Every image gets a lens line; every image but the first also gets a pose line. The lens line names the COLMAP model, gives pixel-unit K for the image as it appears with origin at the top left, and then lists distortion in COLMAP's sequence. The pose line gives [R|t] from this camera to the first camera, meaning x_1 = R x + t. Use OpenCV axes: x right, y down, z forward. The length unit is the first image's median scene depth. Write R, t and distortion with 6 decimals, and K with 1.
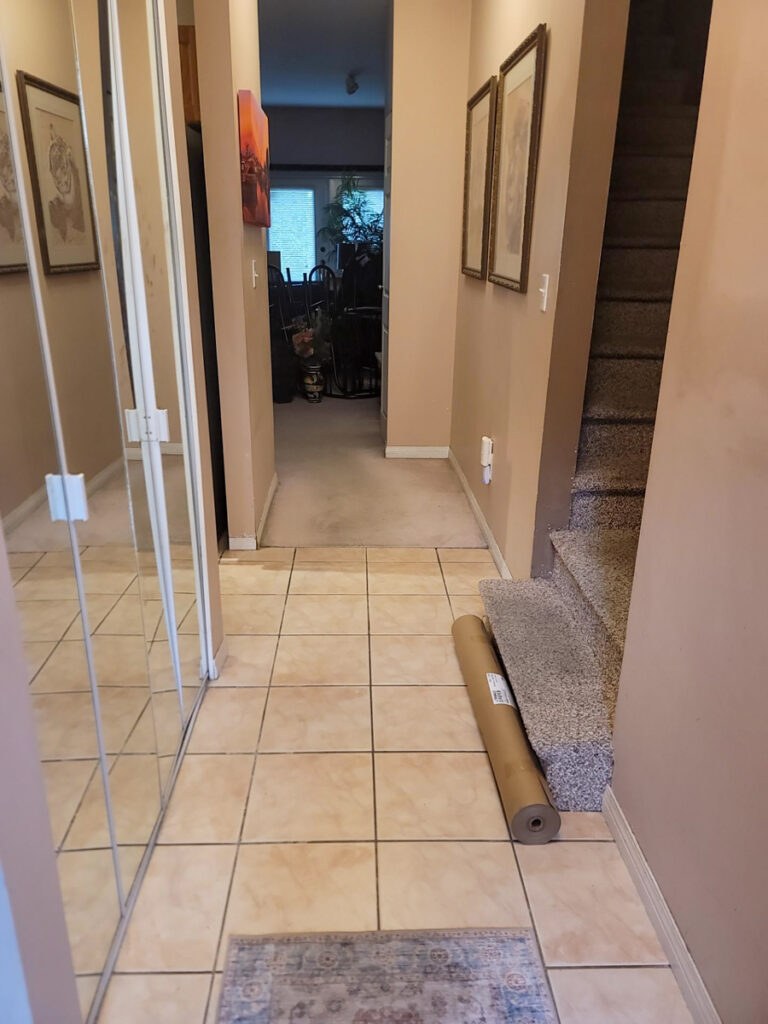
lens RADIAL K [[761.8, 0, 359.6], [0, 761.8, 512.7], [0, 0, 1]] dist [0.071293, -0.069673]
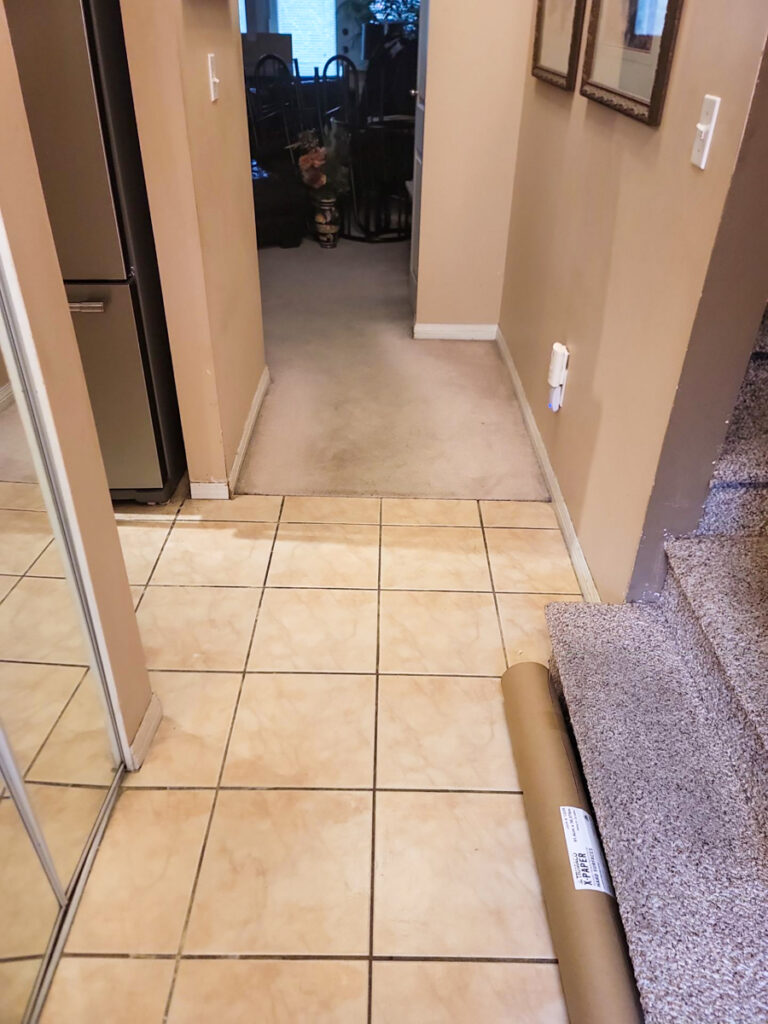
lens RADIAL K [[763.1, 0, 378.3], [0, 763.1, 504.9], [0, 0, 1]] dist [0.042503, -0.009675]
pose [[0.999757, 0.018010, -0.012696, 0.016881], [-0.014818, 0.975925, 0.217601, -0.117591], [0.016310, -0.217360, 0.975955, 0.328797]]
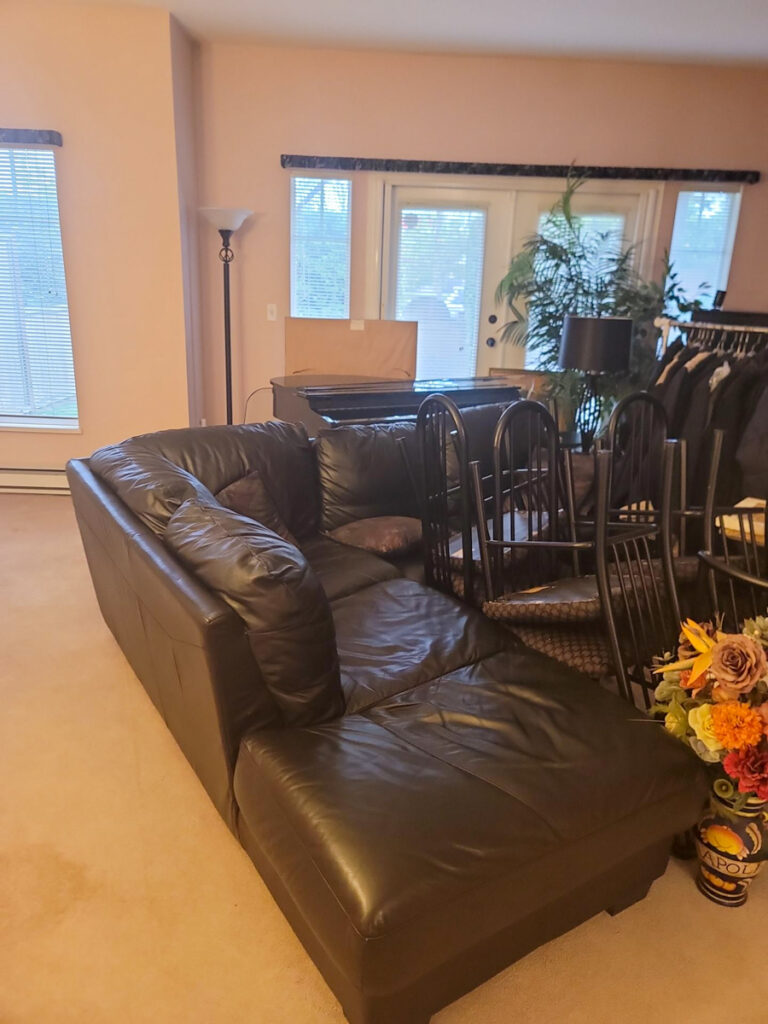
lens RADIAL K [[761.8, 0, 359.6], [0, 761.8, 512.7], [0, 0, 1]] dist [0.071293, -0.069673]
pose [[0.999250, 0.034833, -0.016926, -0.404295], [-0.035599, 0.998249, -0.047249, -0.555846], [0.015250, 0.047816, 0.998740, 1.451141]]
